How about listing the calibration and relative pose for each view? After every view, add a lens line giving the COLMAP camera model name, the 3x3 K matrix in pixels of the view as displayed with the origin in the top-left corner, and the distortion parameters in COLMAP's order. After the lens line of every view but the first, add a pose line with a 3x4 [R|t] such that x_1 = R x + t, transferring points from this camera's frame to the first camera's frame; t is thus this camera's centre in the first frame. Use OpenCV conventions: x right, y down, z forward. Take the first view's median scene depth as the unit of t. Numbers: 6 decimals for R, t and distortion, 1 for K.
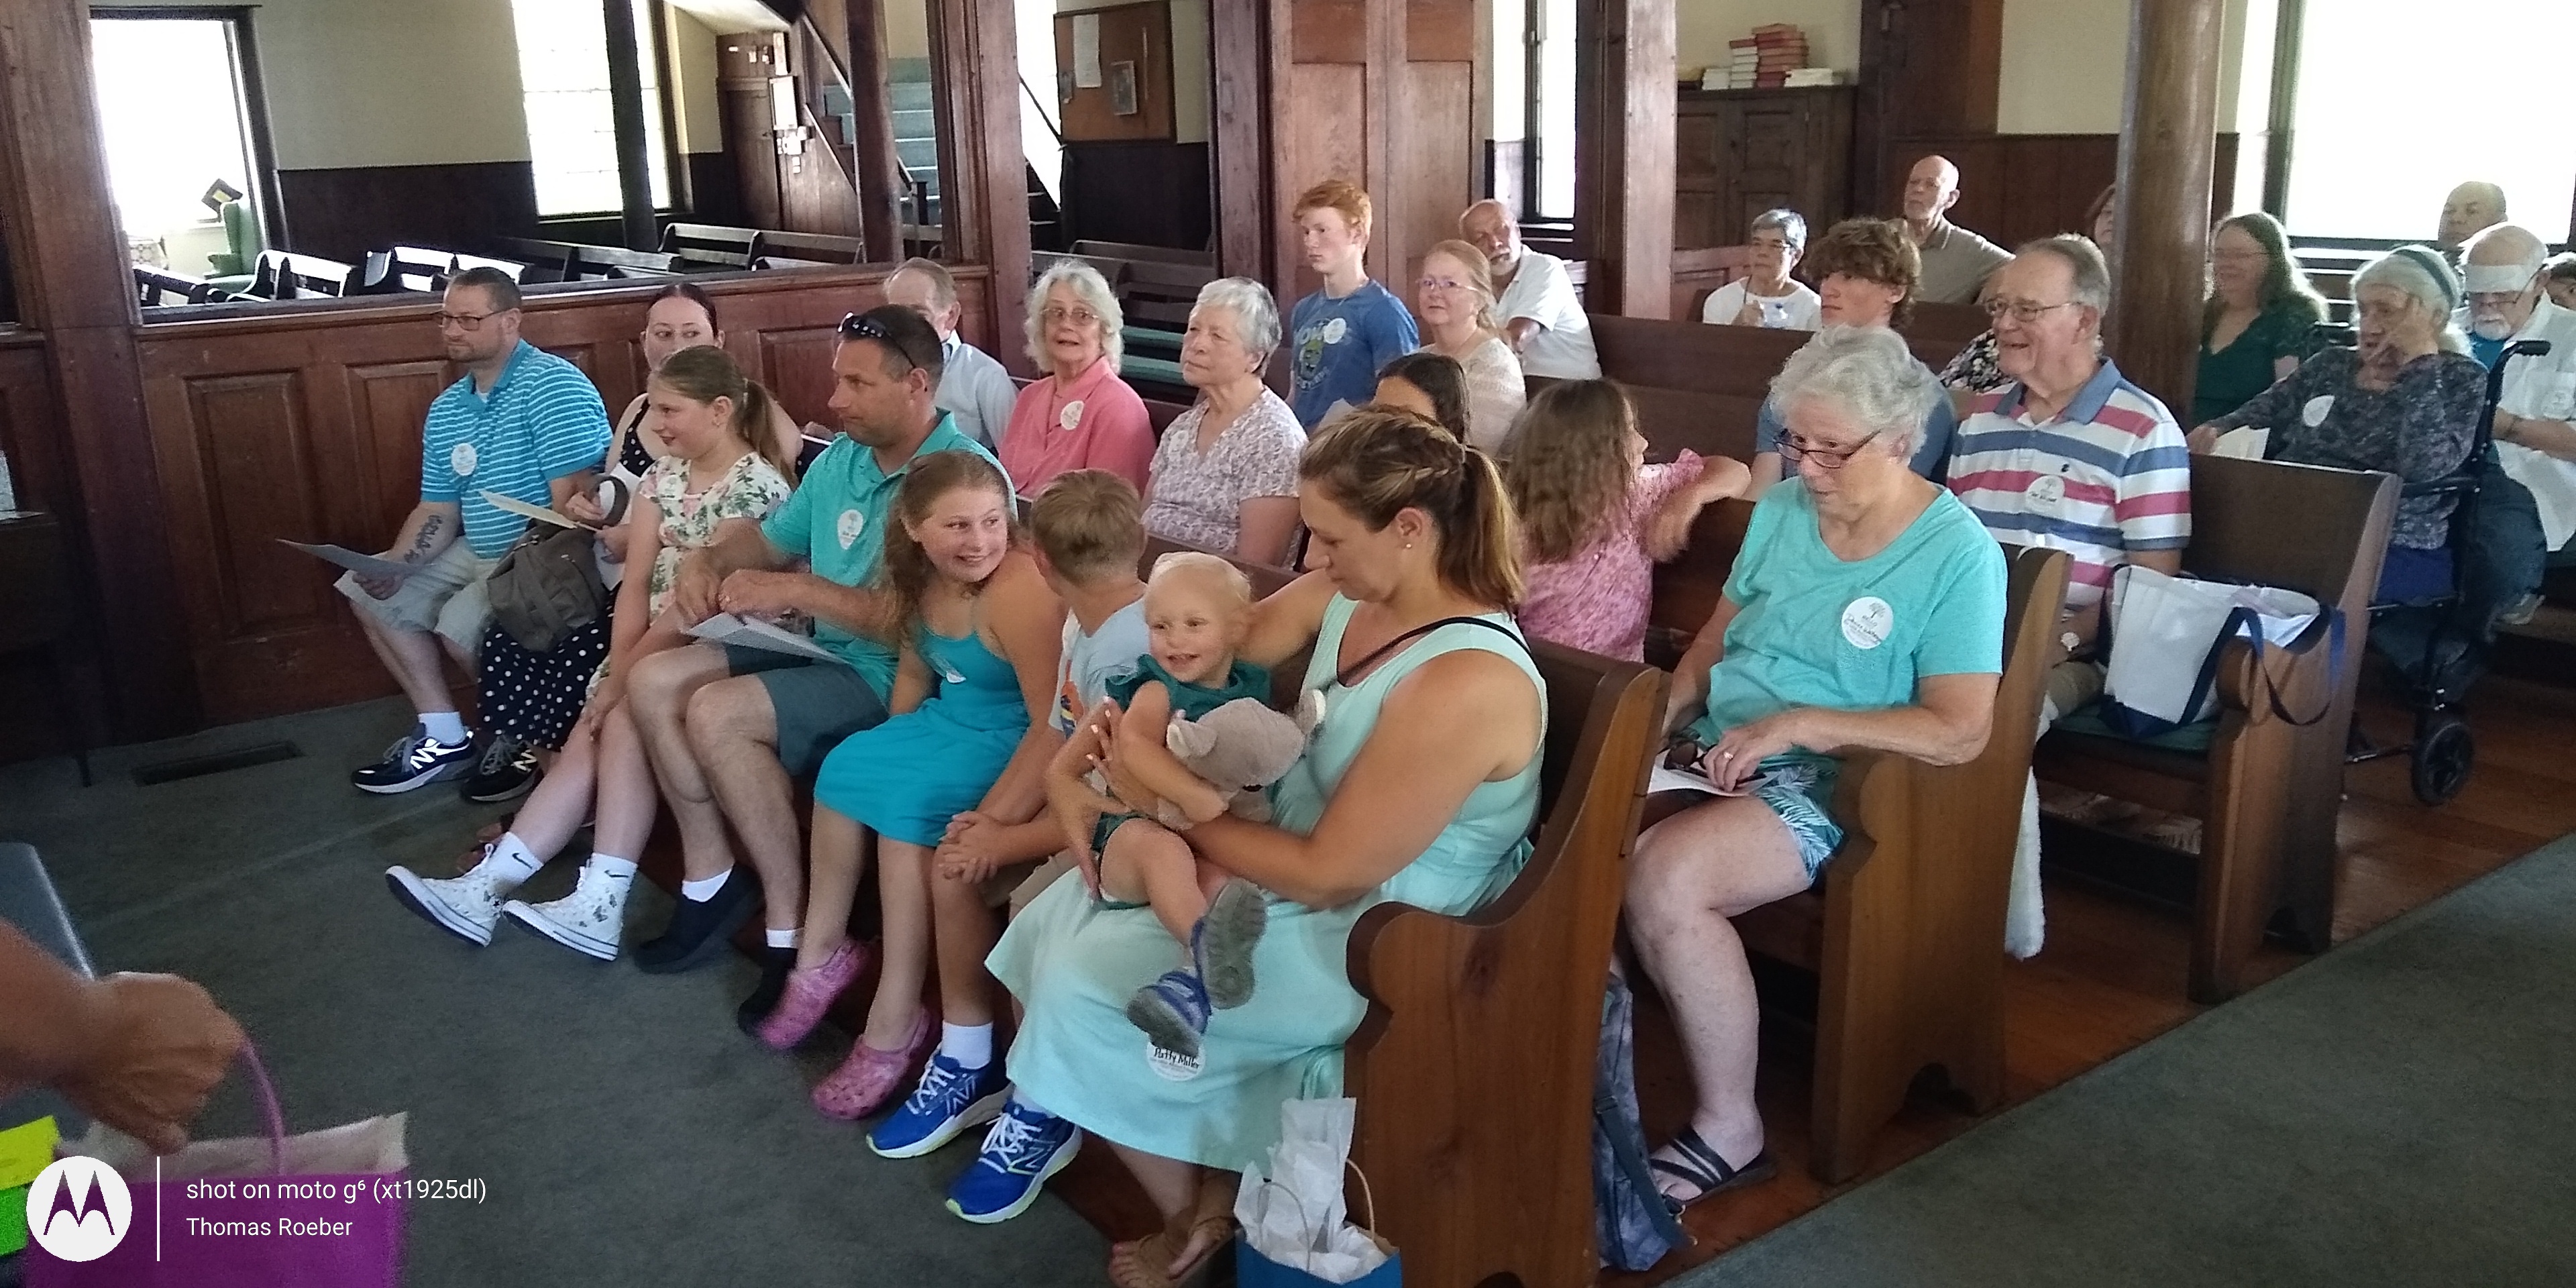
lens RADIAL K [[1991.1, 0, 1269.6], [0, 1991.1, 632.8], [0, 0, 1]] dist [-0.004860, 0.002949]
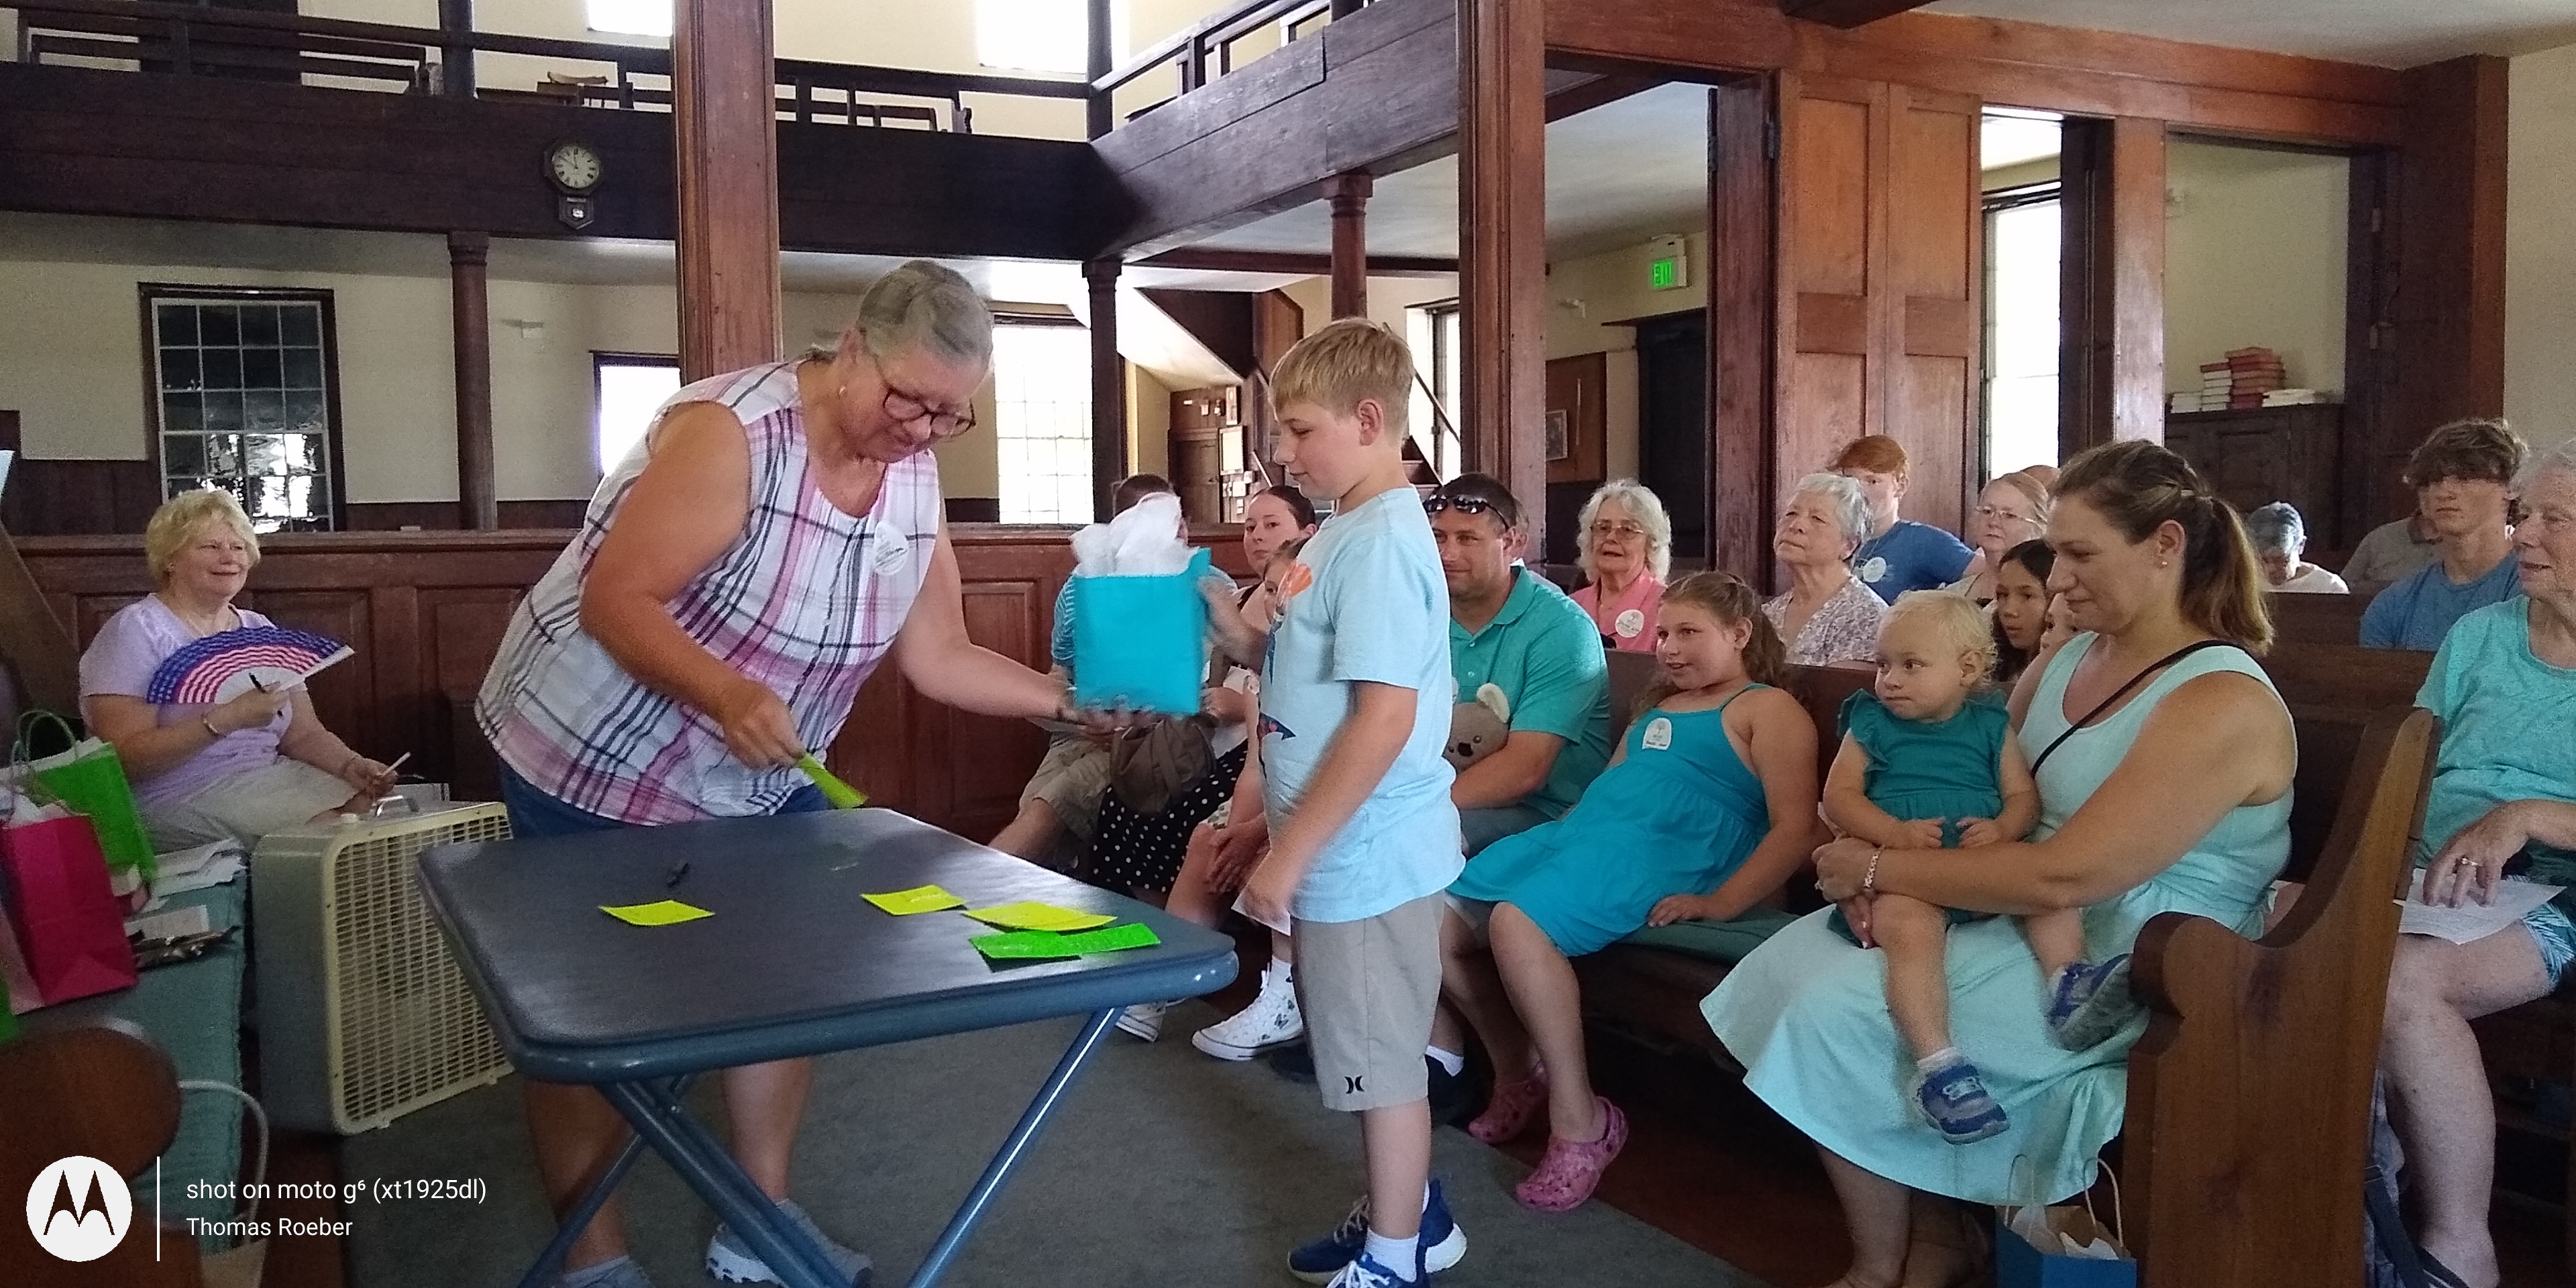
lens RADIAL K [[1991.1, 0, 1259.3], [0, 1991.1, 705.2], [0, 0, 1]] dist [-0.004860, 0.002949]
pose [[0.986951, 0.027041, -0.158736, -0.089801], [-0.054850, 0.983301, -0.173524, 0.087460], [0.151393, 0.179966, 0.971953, -0.025420]]
